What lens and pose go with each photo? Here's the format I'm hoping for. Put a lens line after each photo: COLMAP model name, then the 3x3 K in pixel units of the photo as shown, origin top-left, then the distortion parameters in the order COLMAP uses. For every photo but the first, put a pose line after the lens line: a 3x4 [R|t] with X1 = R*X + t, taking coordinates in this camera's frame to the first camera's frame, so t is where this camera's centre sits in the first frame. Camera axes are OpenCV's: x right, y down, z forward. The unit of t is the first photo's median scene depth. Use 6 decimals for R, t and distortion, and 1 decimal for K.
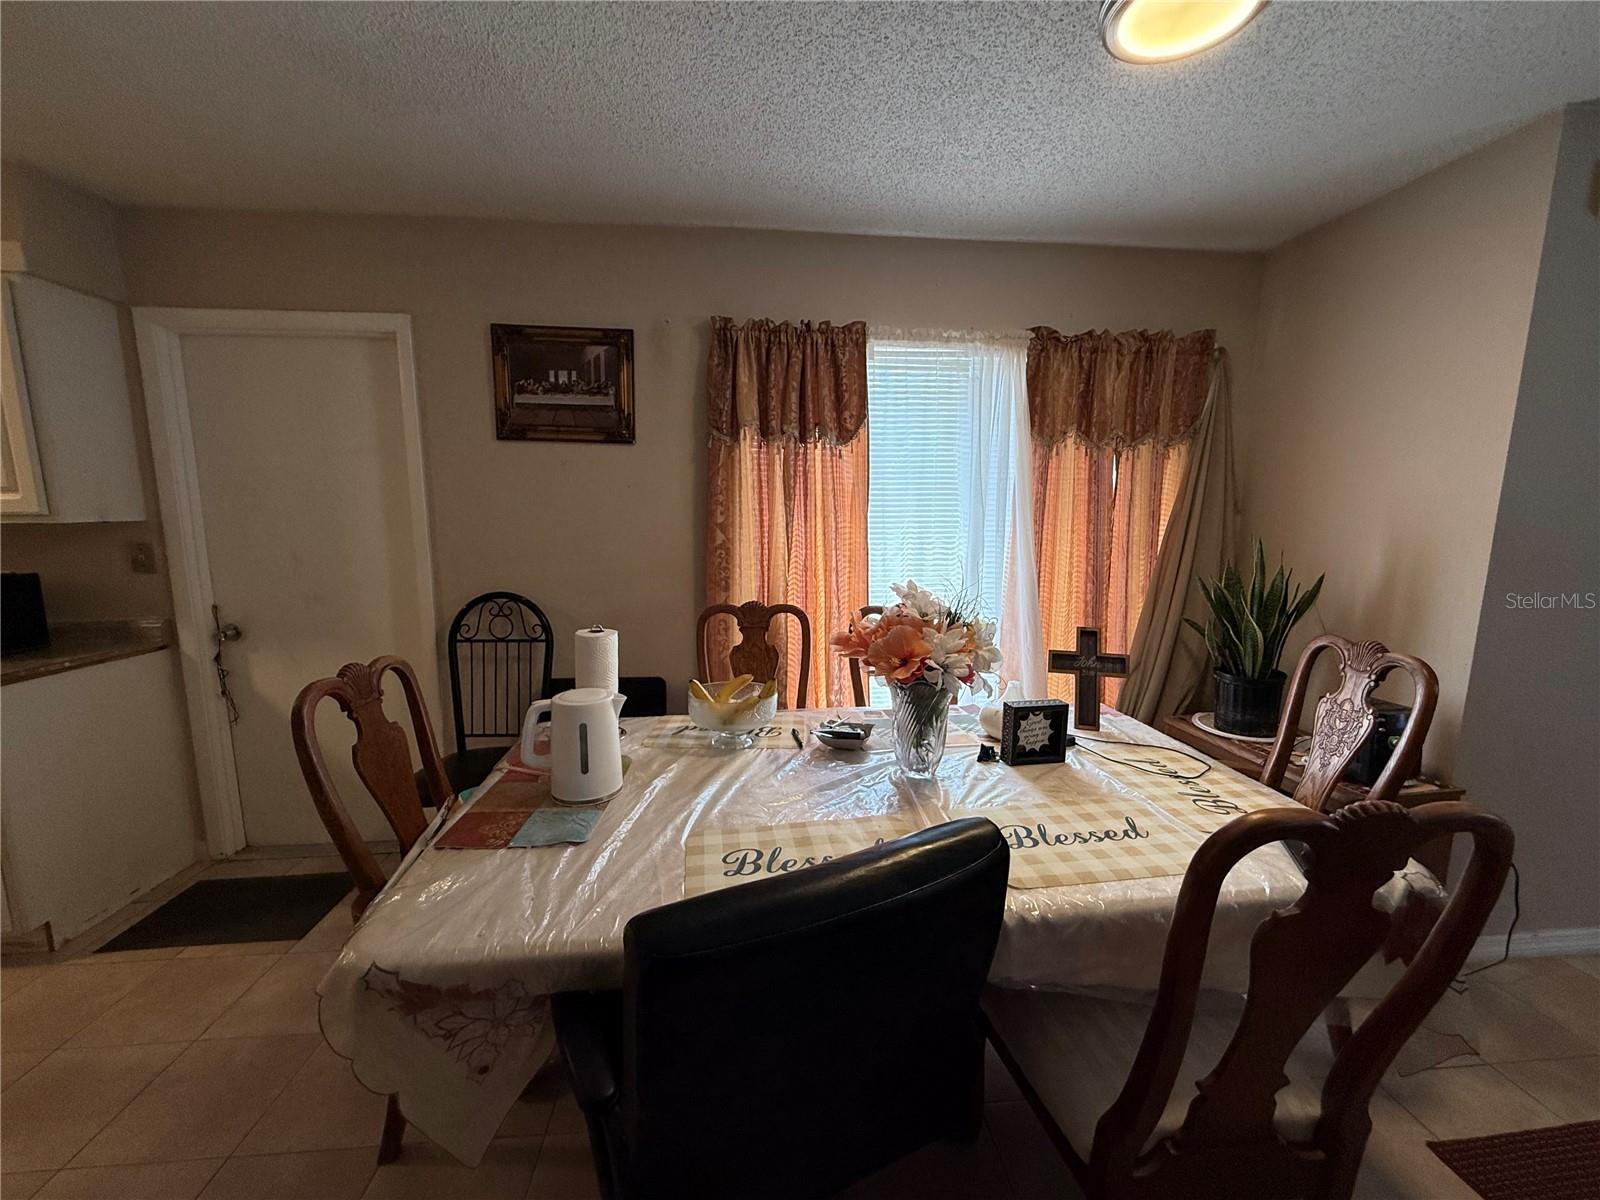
lens RADIAL K [[636.3, 0, 799.1], [0, 636.3, 602.8], [0, 0, 1]] dist [0.001482, -0.000063]
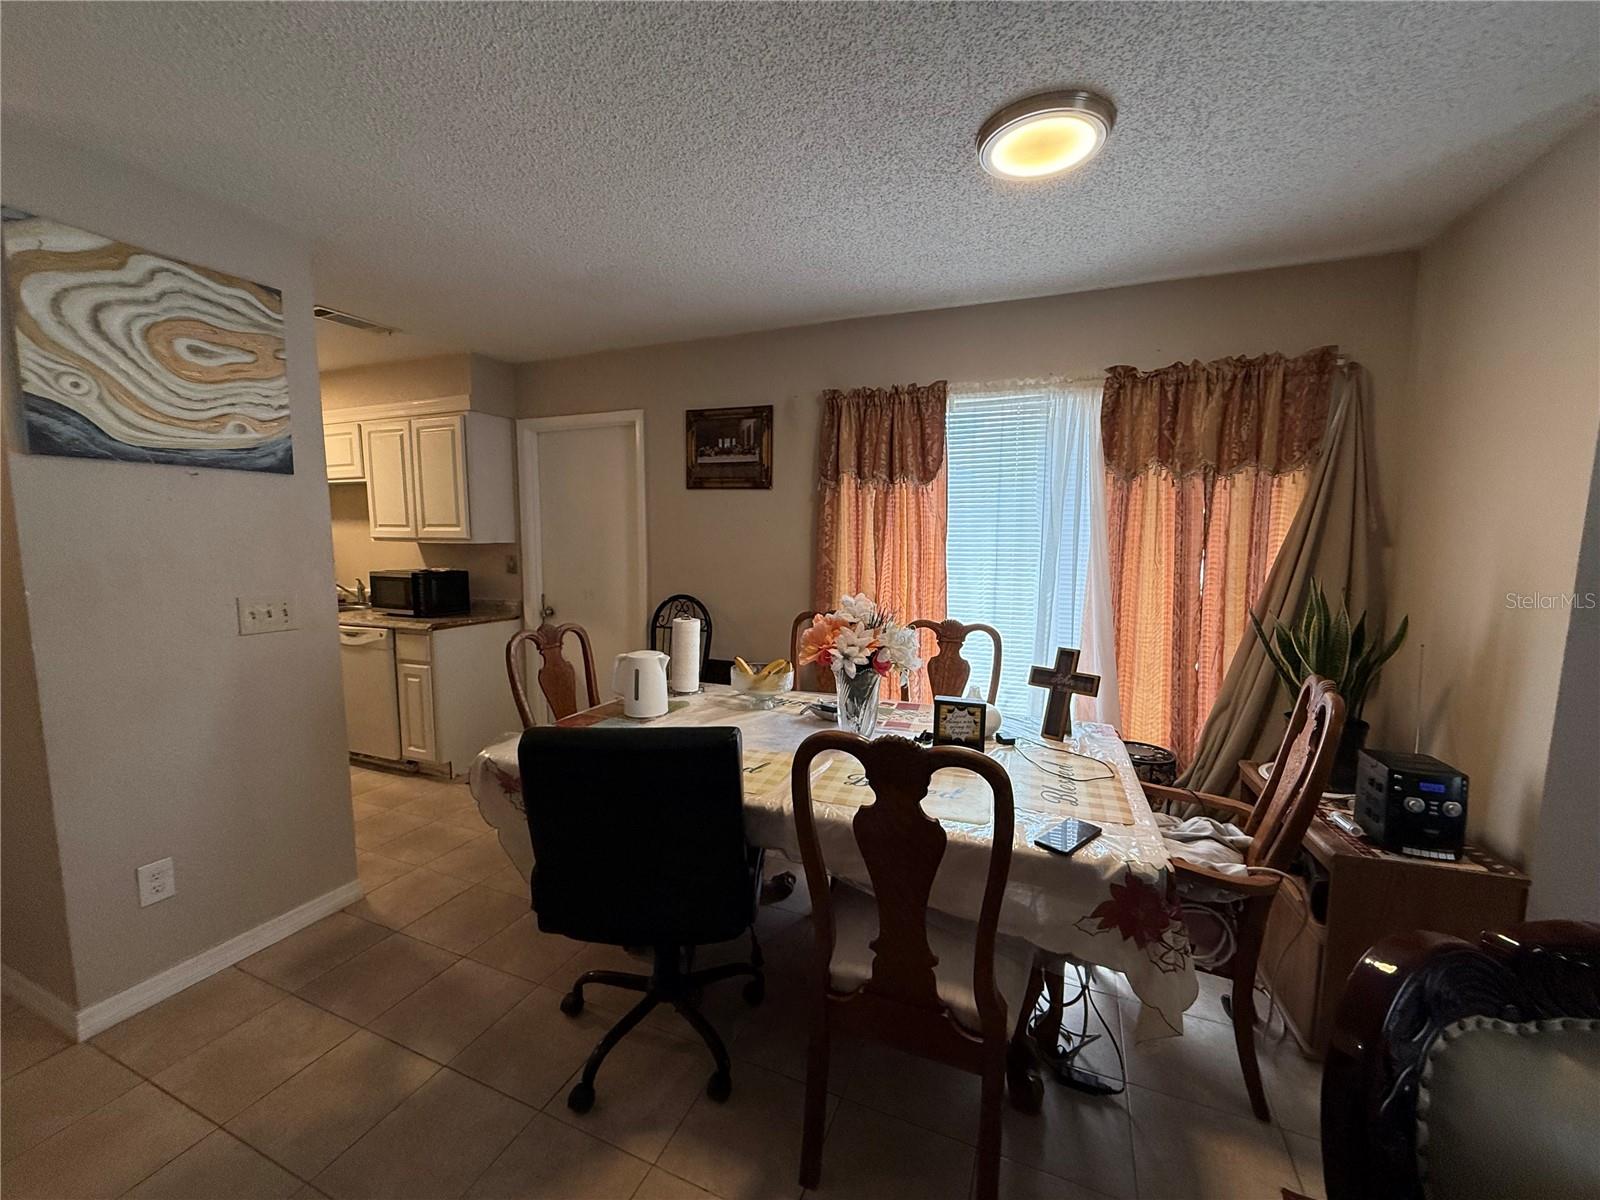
lens RADIAL K [[636.3, 0, 799.1], [0, 636.3, 602.8], [0, 0, 1]] dist [0.001482, -0.000063]
pose [[0.886626, 0.053496, -0.459382, 0.426342], [-0.070918, 0.997266, -0.020742, 0.012905], [0.457017, 0.050969, 0.887996, -0.150075]]
